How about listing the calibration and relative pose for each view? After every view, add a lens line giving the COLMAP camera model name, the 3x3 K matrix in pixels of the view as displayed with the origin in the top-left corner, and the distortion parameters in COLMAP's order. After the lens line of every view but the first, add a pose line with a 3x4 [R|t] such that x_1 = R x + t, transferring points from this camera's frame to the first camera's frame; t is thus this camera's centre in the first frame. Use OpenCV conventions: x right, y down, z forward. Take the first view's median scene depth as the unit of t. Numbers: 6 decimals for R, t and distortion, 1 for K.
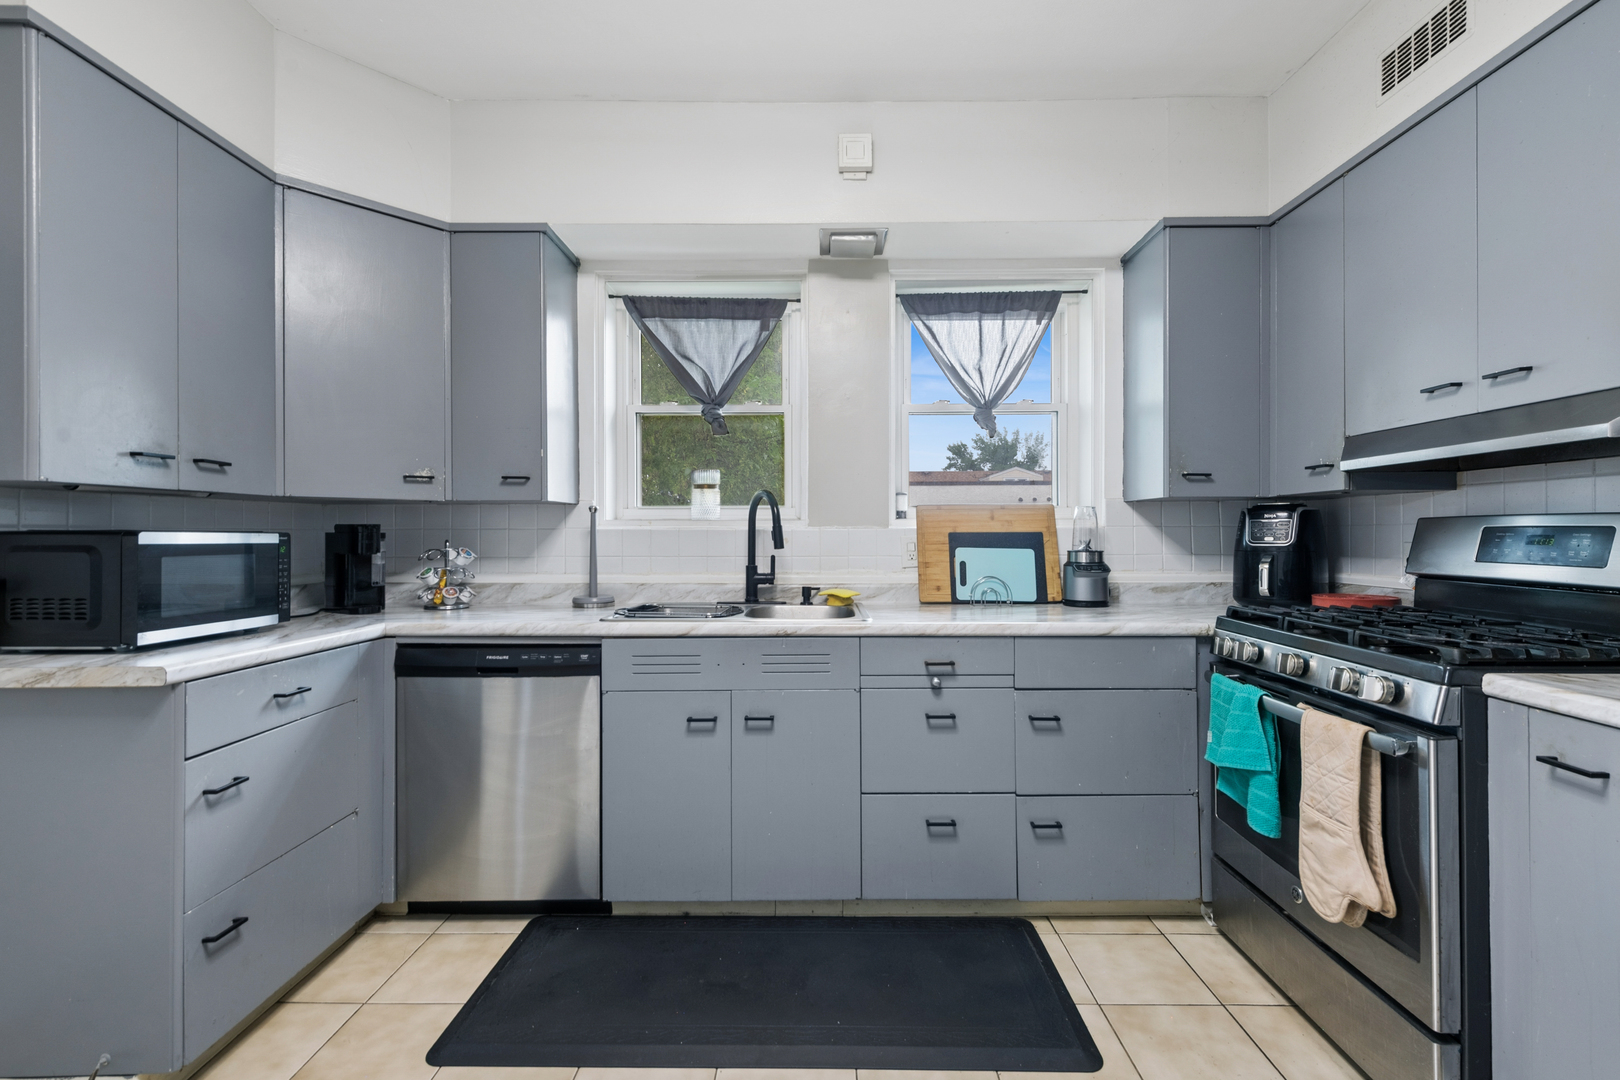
lens RADIAL K [[695.1, 0, 810.7], [0, 695.1, 528.8], [0, 0, 1]] dist [0.002182, -0.000880]
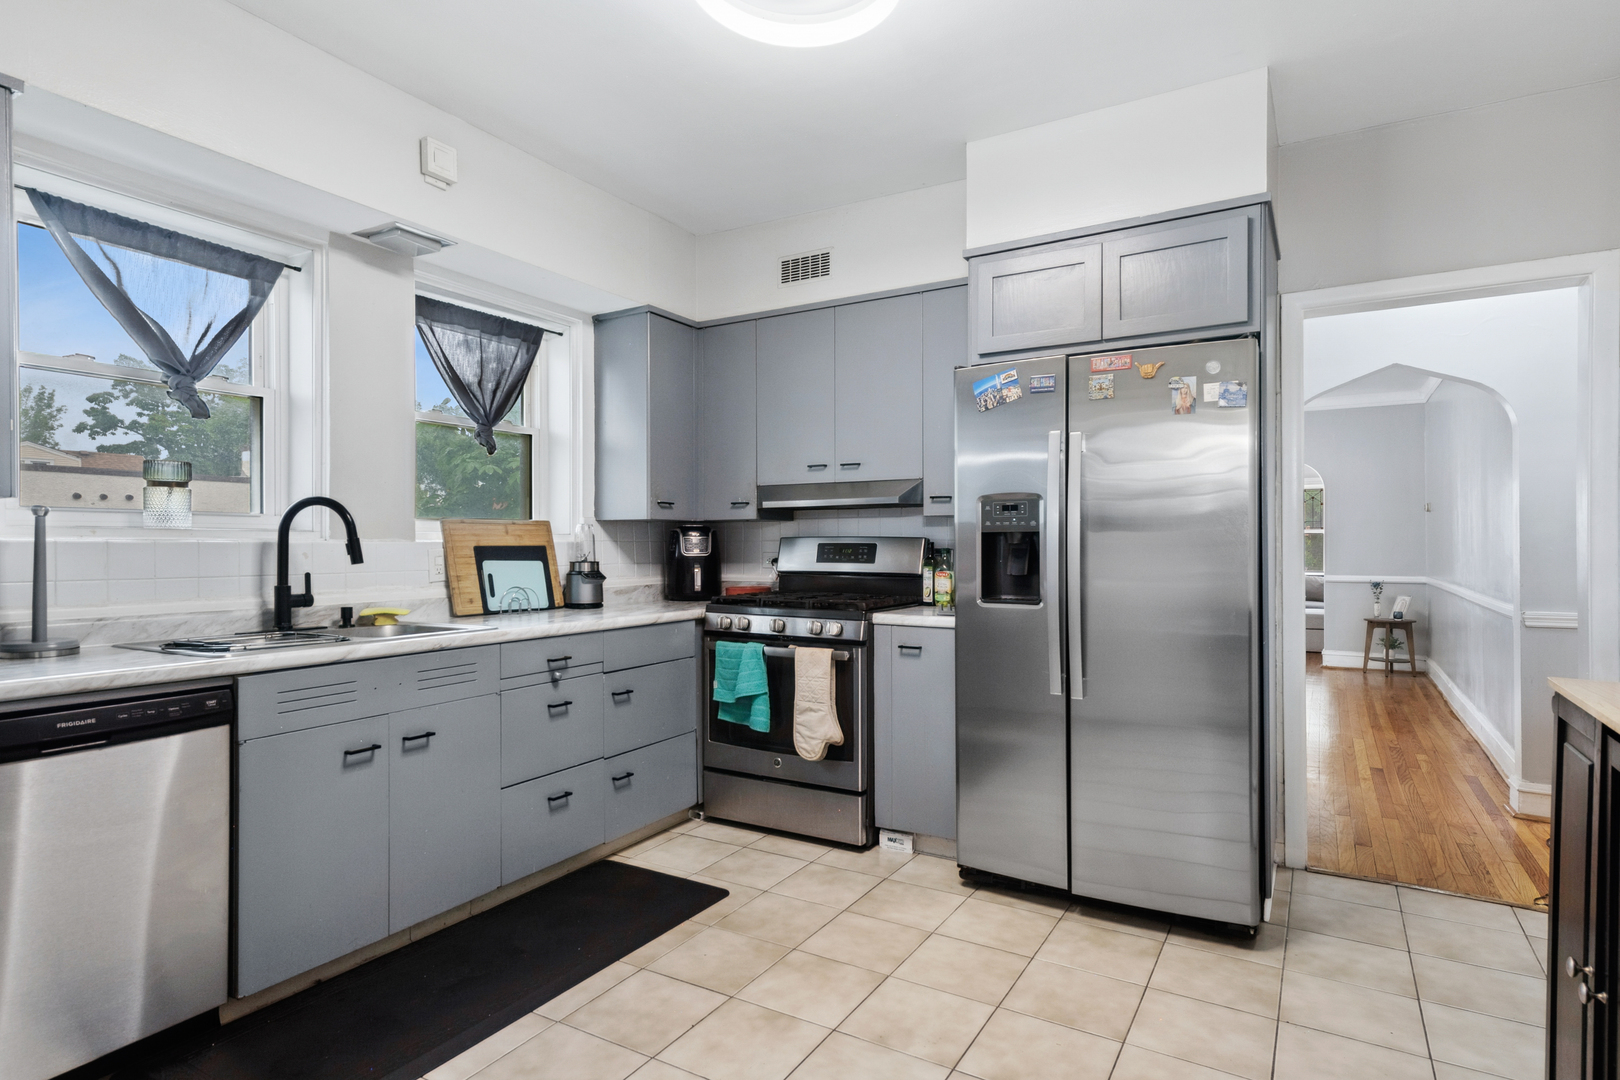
lens RADIAL K [[869.5, 0, 807.6], [0, 869.5, 544.7], [0, 0, 1]] dist [0.003073, -0.000278]
pose [[0.494601, 0.002527, 0.869117, -0.762802], [-0.005952, 0.999982, 0.000480, -0.000172], [-0.869100, -0.005410, 0.494607, -0.066921]]
